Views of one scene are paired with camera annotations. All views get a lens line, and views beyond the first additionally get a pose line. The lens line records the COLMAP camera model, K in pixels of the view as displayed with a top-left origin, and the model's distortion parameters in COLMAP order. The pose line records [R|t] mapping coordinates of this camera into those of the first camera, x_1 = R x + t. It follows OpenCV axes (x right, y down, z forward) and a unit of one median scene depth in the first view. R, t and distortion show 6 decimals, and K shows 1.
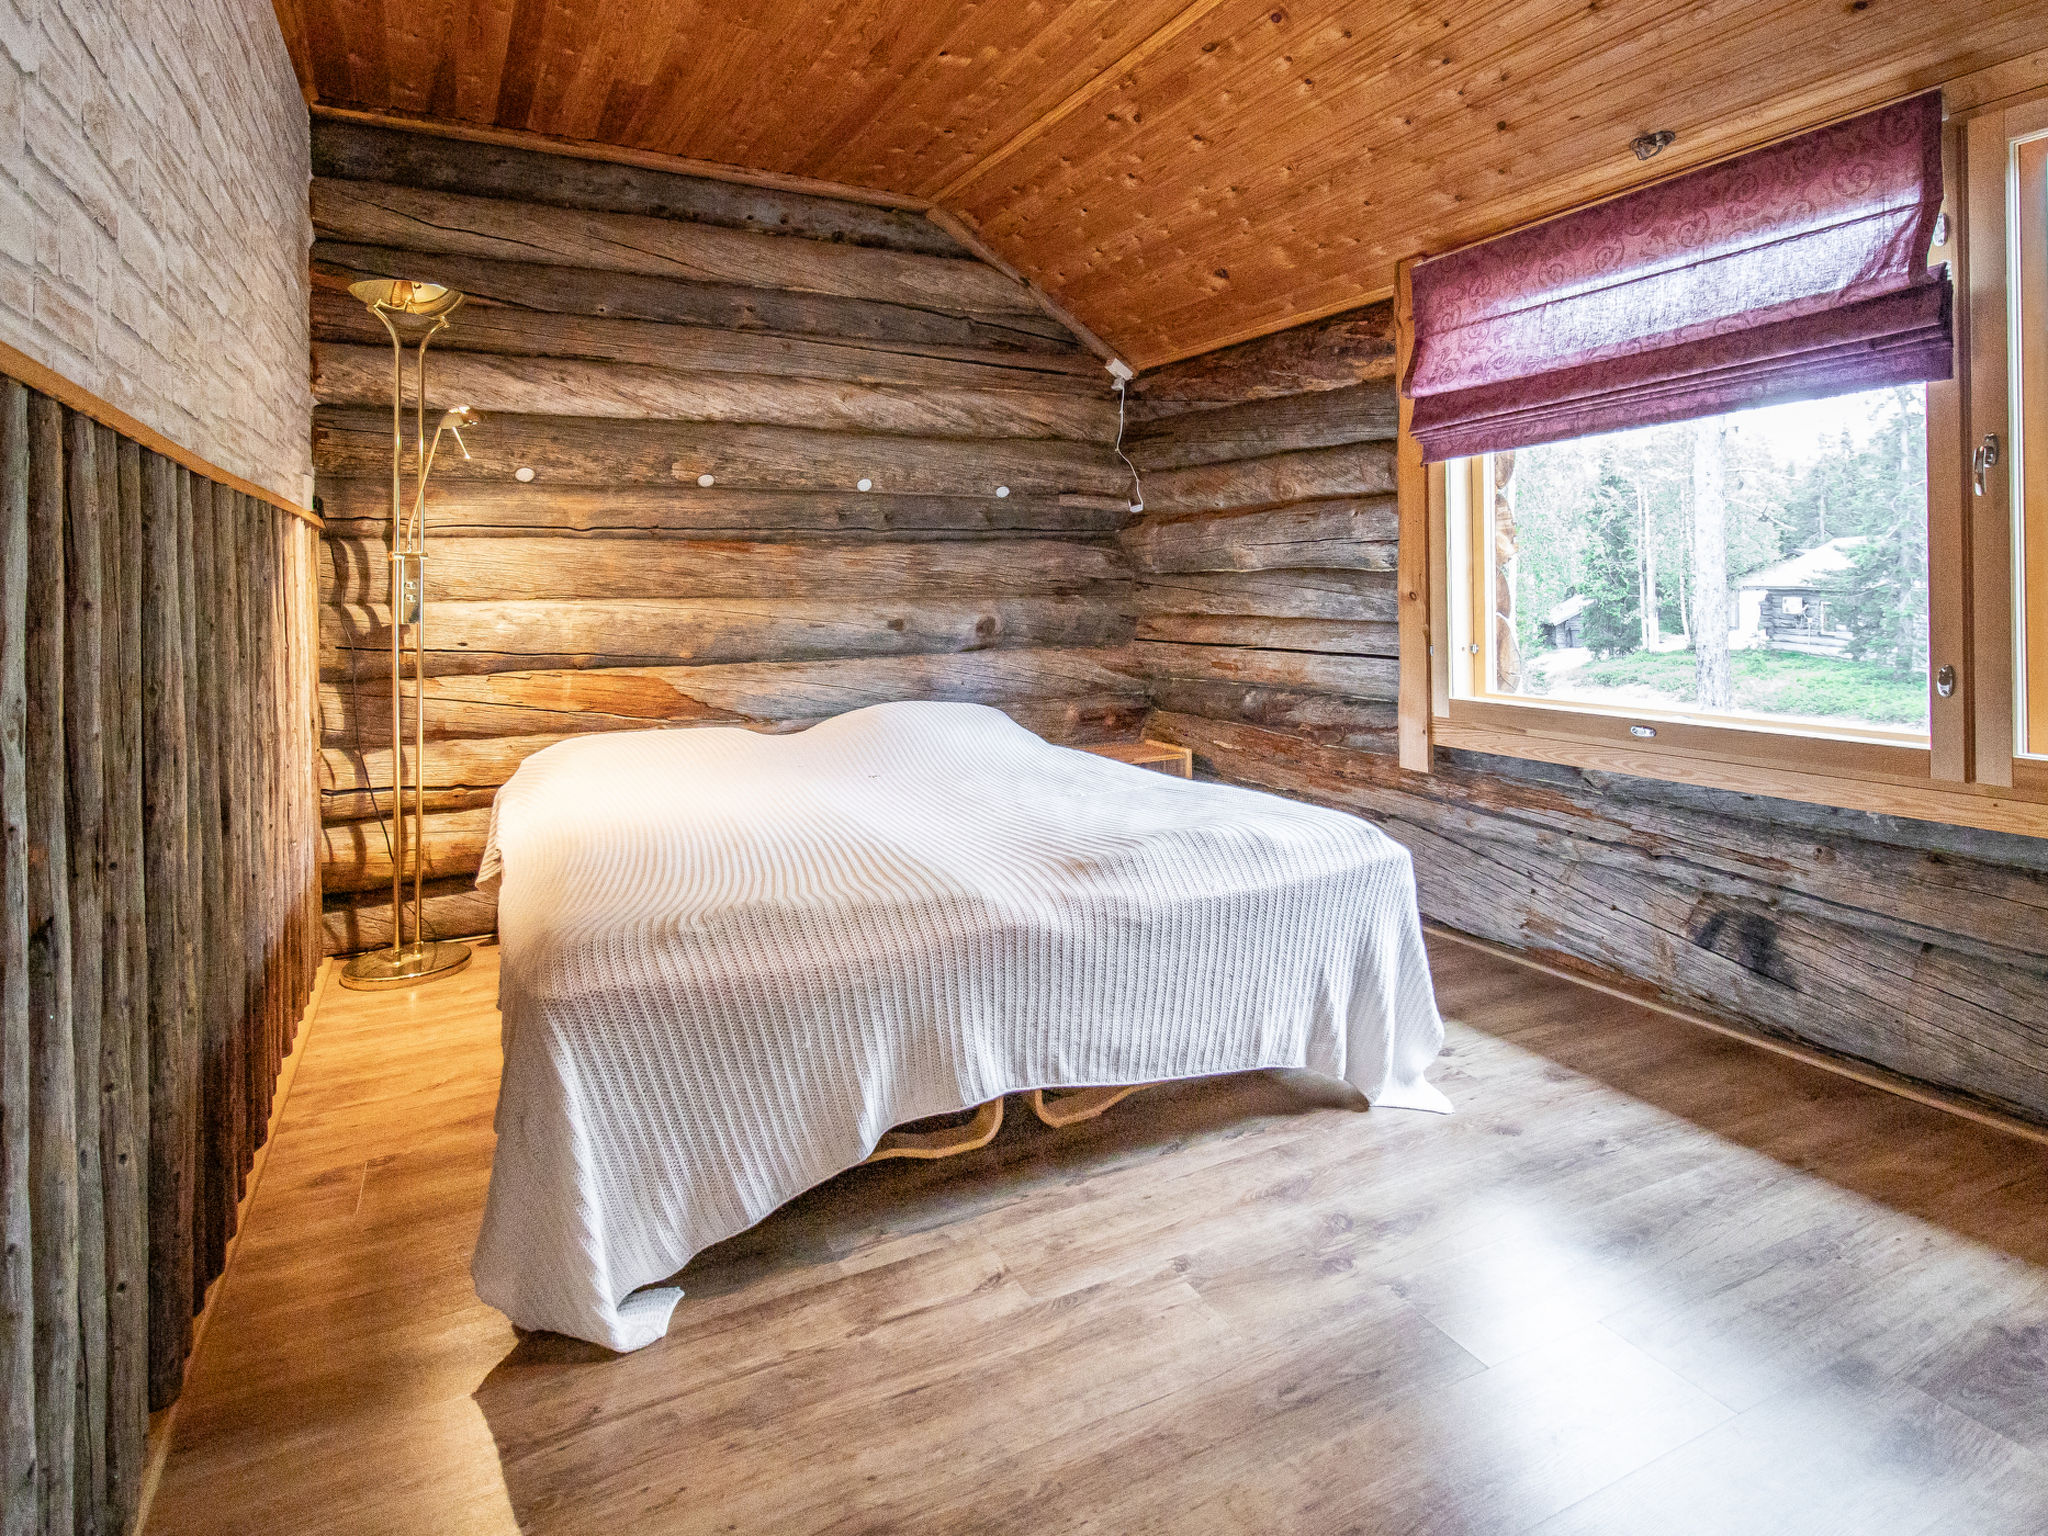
lens RADIAL K [[1090.0, 0, 1024.0], [0, 1090.0, 768.0], [0, 0, 1]] dist [0.000175, 0.000816]
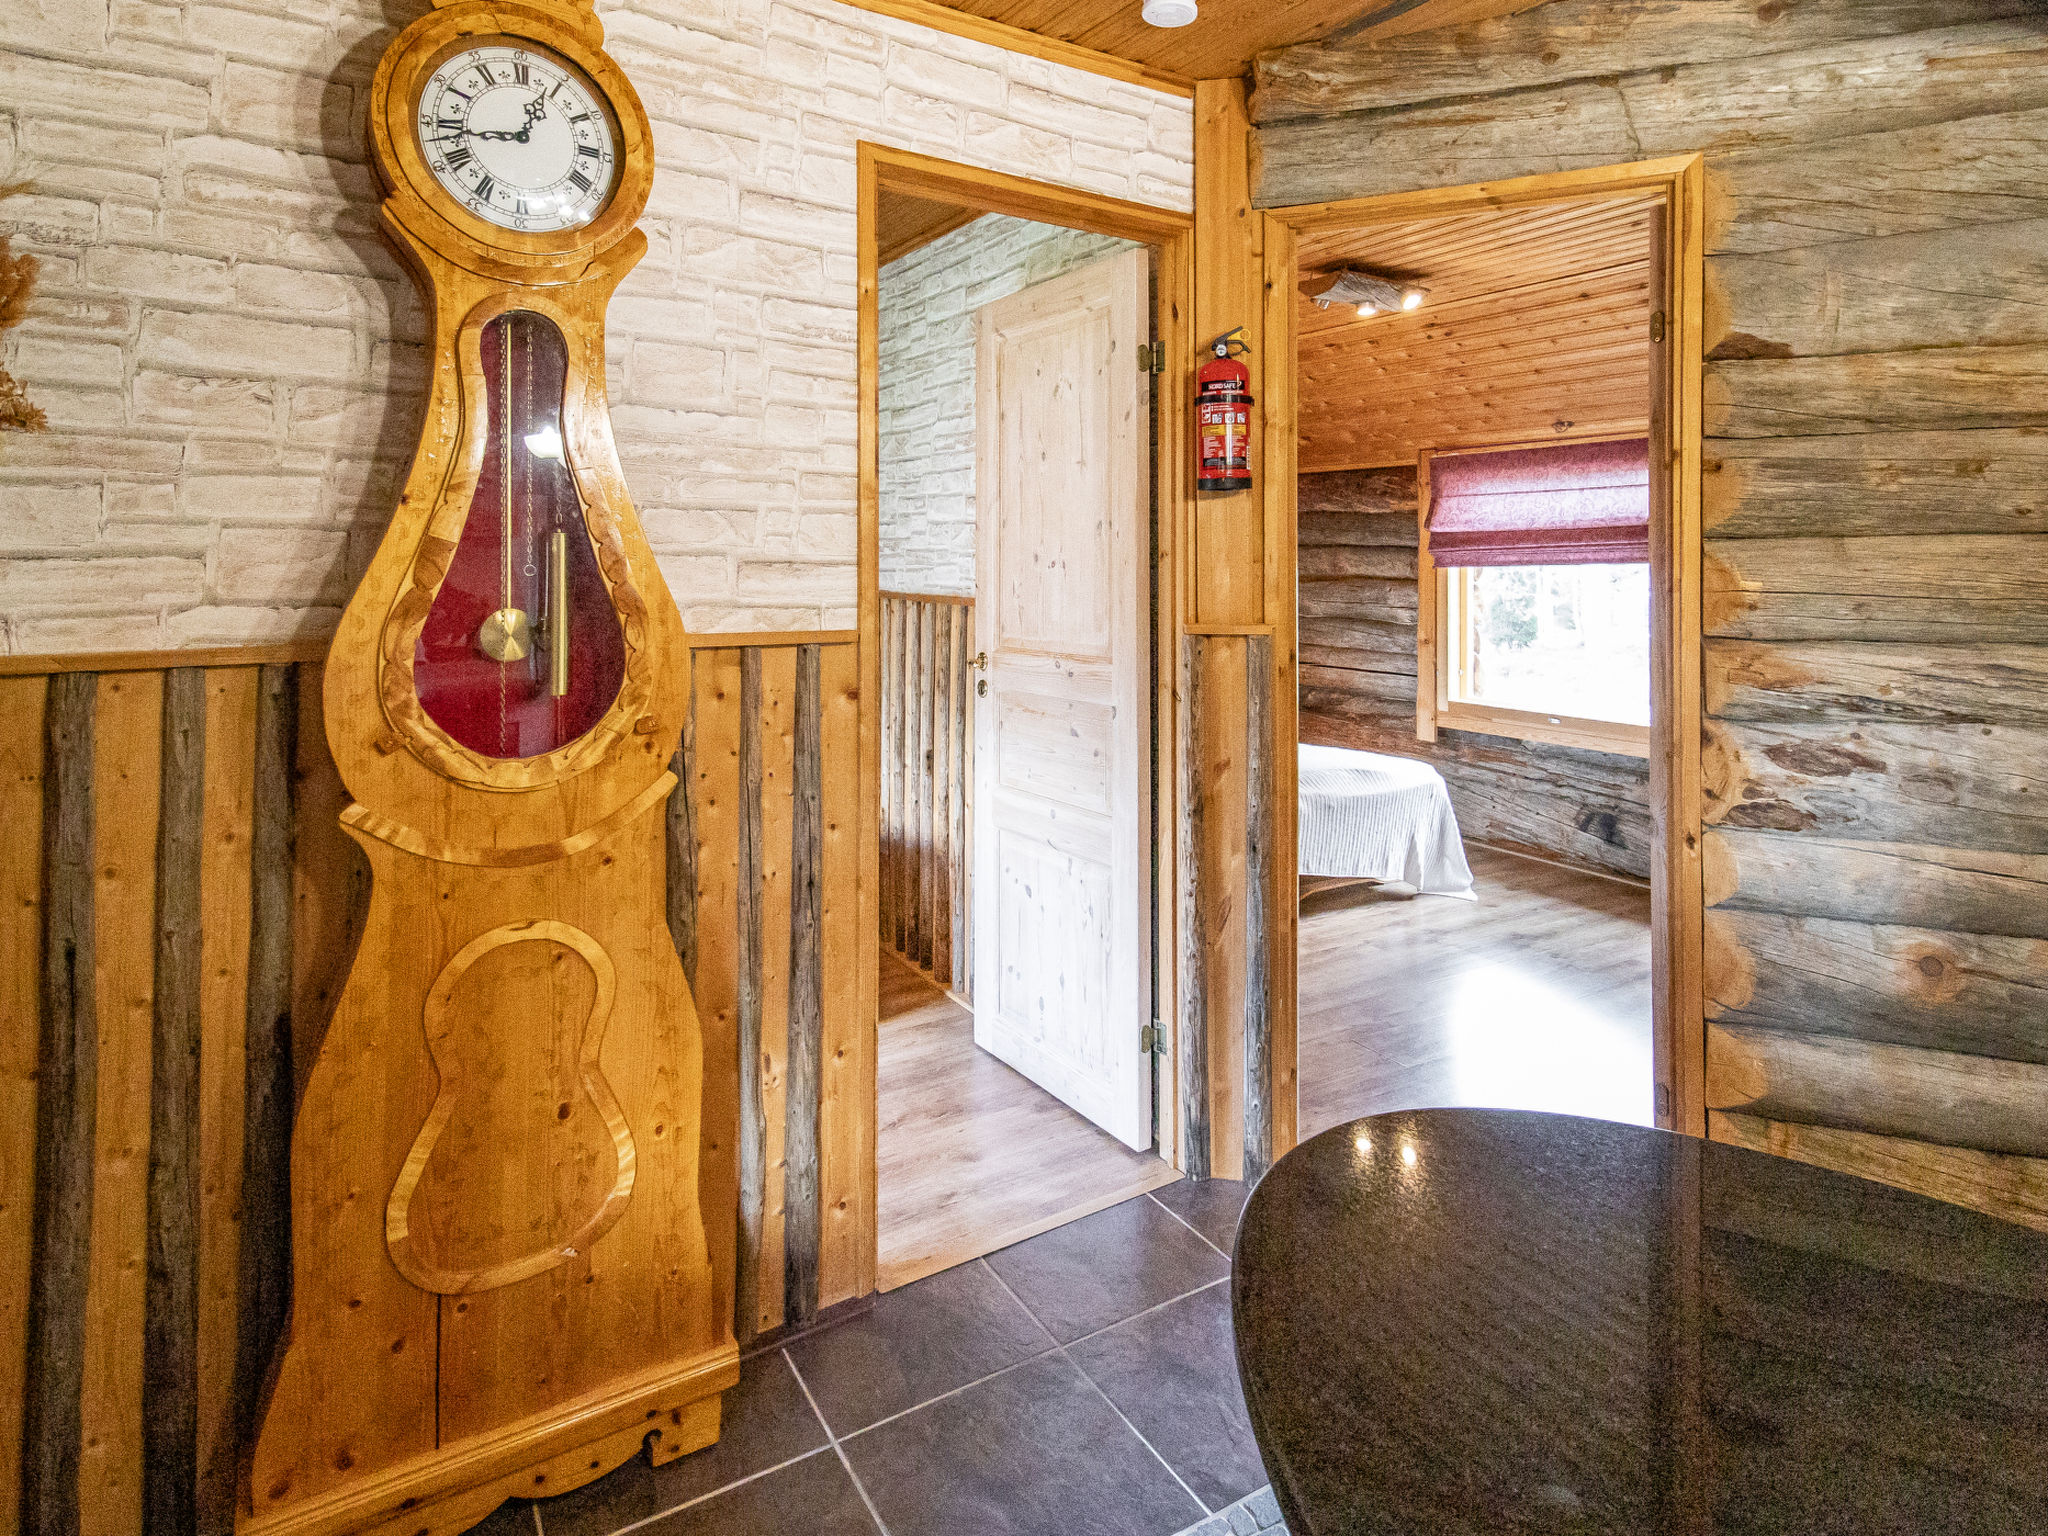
lens RADIAL K [[1074.6, 0, 1012.5], [0, 1074.6, 751.8], [0, 0, 1]] dist [-0.000029, -0.000210]
pose [[0.997952, 0.011496, 0.062922, -0.431817], [-0.011747, 0.999924, 0.003617, 0.022291], [-0.062876, -0.004348, 0.998012, -0.712645]]
